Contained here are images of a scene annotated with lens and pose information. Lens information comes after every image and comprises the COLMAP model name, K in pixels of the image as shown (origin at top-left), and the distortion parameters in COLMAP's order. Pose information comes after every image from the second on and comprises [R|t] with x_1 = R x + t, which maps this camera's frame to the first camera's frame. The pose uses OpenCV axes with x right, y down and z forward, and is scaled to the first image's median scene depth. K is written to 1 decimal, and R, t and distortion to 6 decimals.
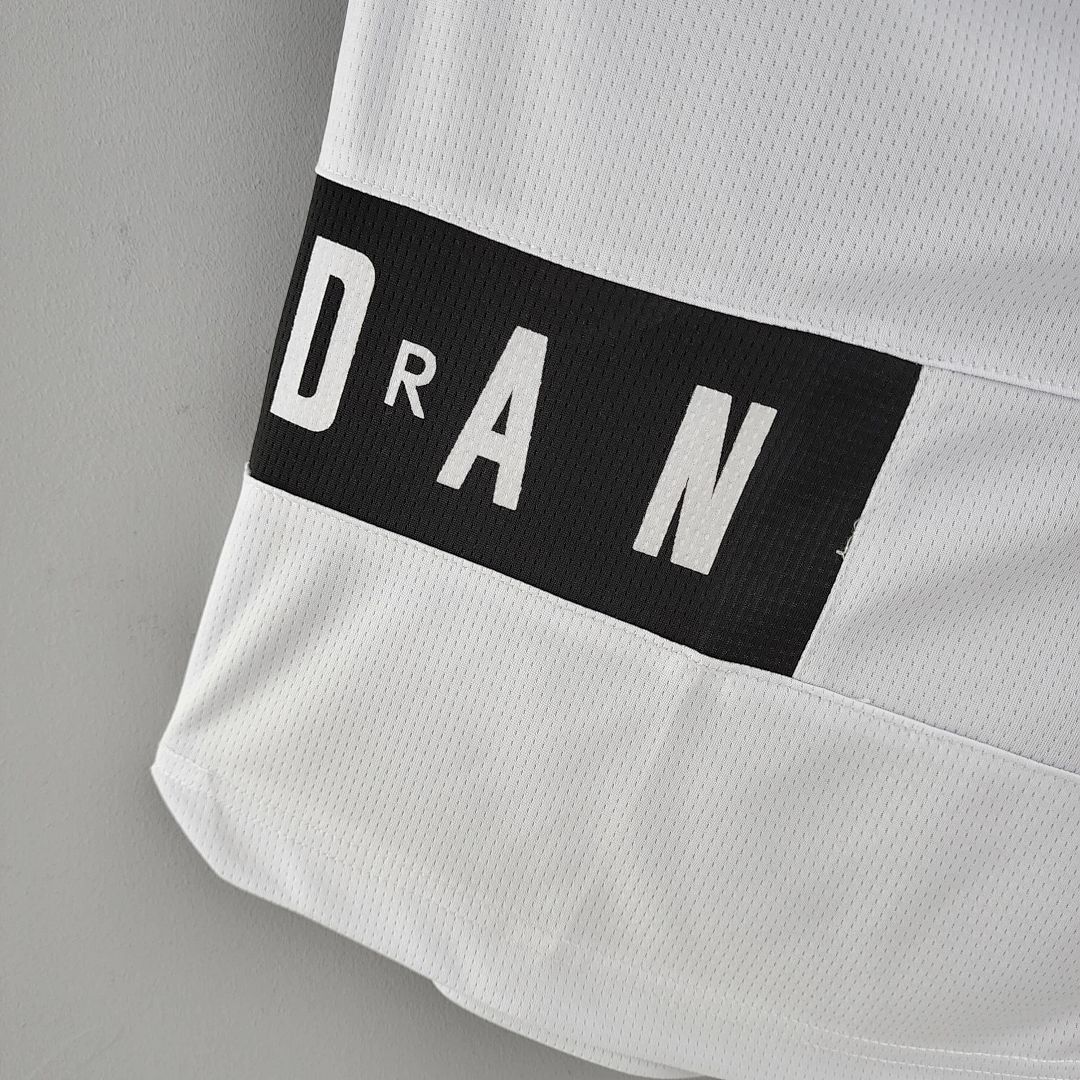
lens RADIAL K [[1003.5, 0, 540.0], [0, 1003.5, 540.0], [0, 0, 1]] dist [0.009980, -0.003557]
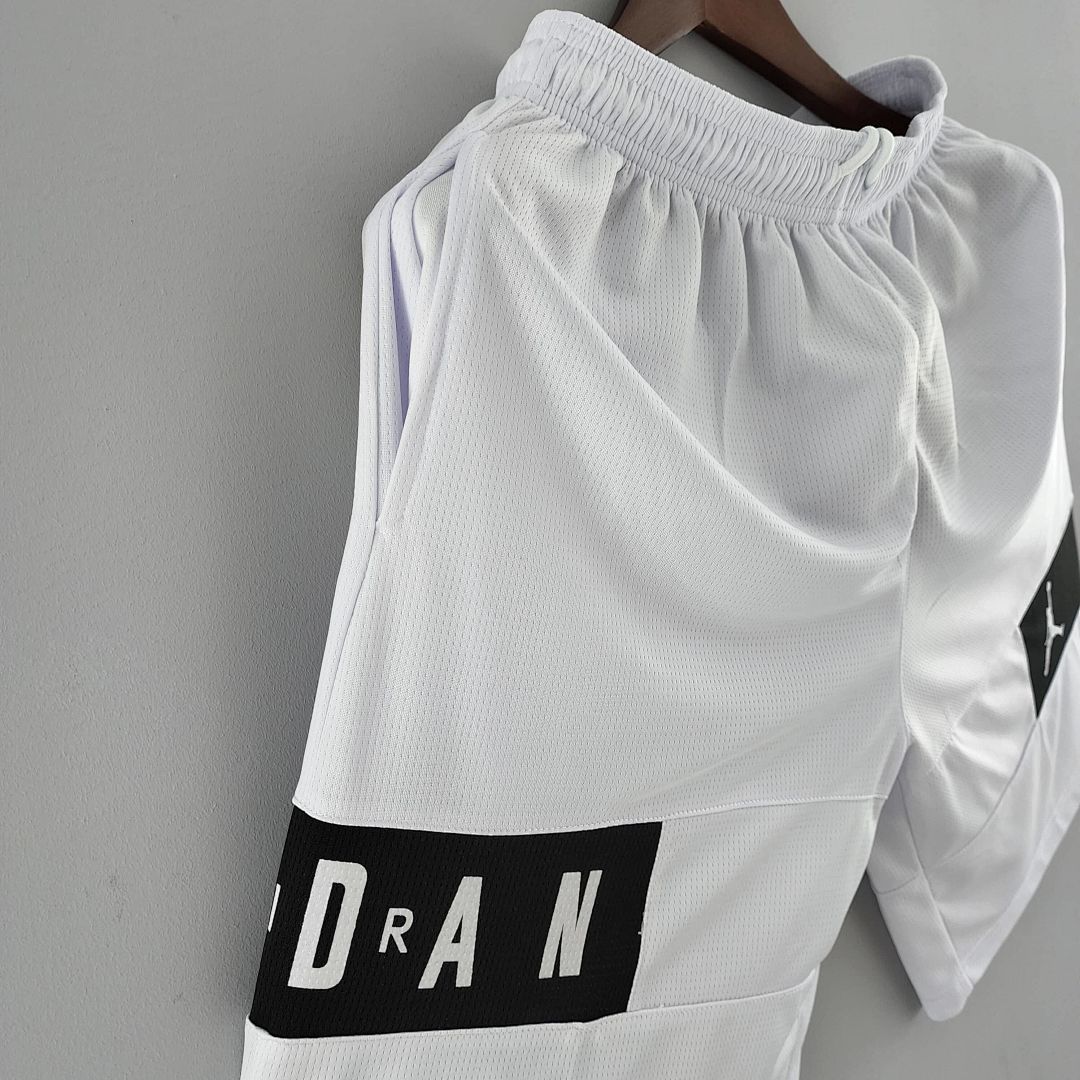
lens RADIAL K [[1003.5, 0, 540.0], [0, 1003.5, 540.0], [0, 0, 1]] dist [0.009980, -0.003557]
pose [[0.783724, -0.169829, 0.597440, -0.742853], [0.198910, 0.979860, 0.017605, -0.702584], [-0.588397, 0.105040, 0.801720, -0.354605]]
